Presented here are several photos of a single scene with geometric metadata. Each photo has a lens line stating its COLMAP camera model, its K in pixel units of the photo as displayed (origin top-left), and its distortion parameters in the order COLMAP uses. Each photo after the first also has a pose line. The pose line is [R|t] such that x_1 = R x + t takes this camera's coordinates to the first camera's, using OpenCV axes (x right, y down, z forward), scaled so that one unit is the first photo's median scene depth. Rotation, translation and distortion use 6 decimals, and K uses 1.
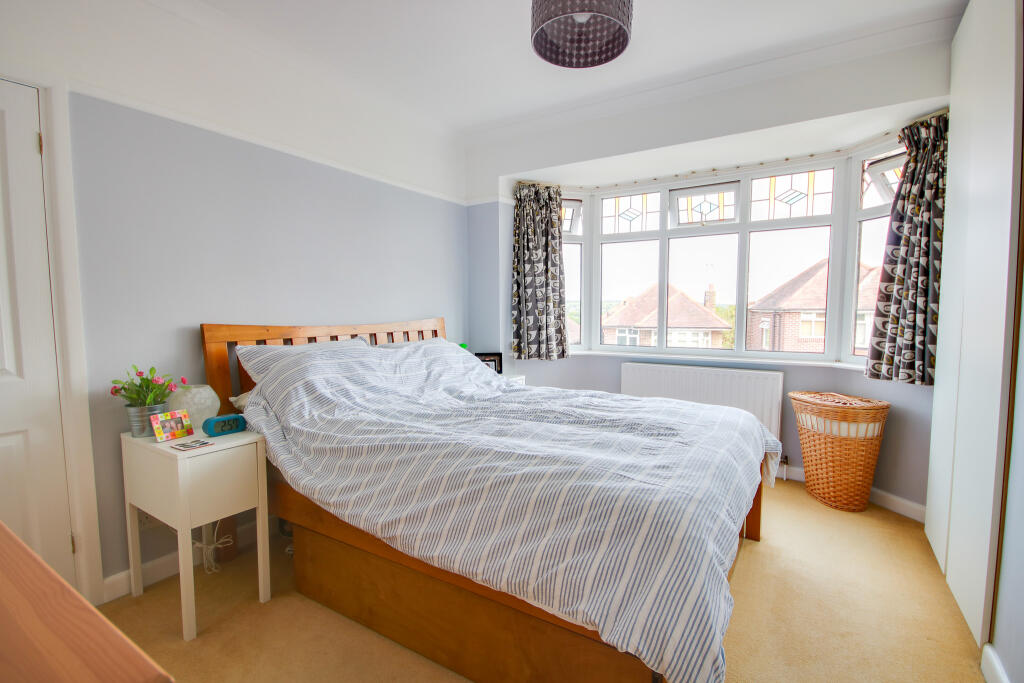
lens RADIAL K [[481.6, 0, 511.0], [0, 481.6, 348.5], [0, 0, 1]] dist [-0.002213, -0.001331]
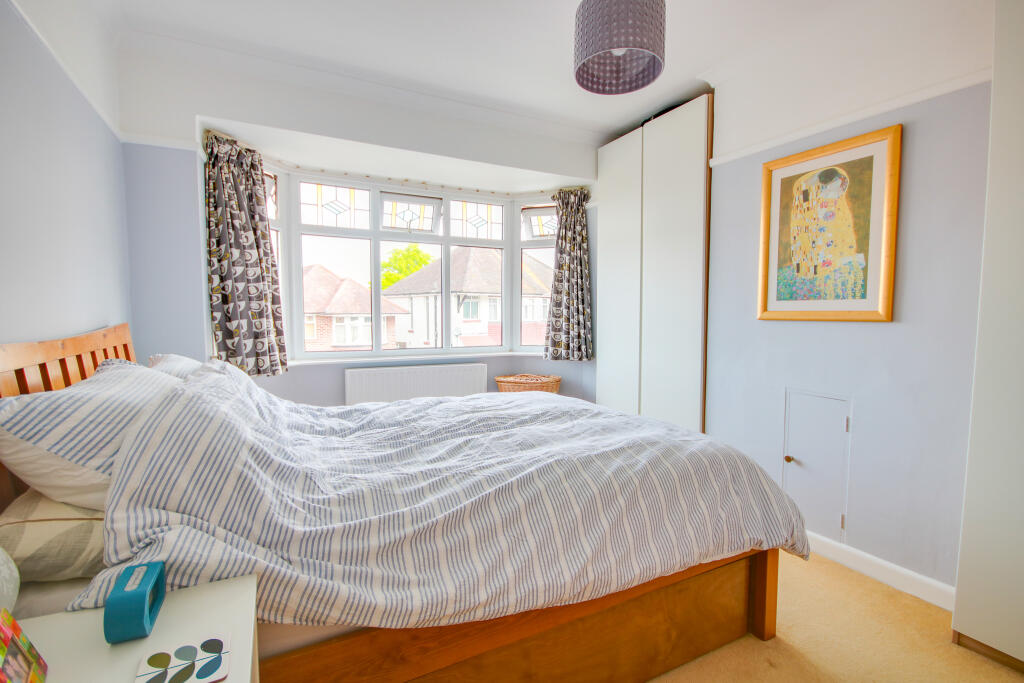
lens RADIAL K [[481.6, 0, 511.0], [0, 481.6, 348.5], [0, 0, 1]] dist [-0.002213, -0.001331]
pose [[0.488457, -0.059886, 0.870530, -0.487026], [0.066965, 0.997273, 0.031031, -0.022277], [-0.870014, 0.043138, 0.491136, 0.339583]]
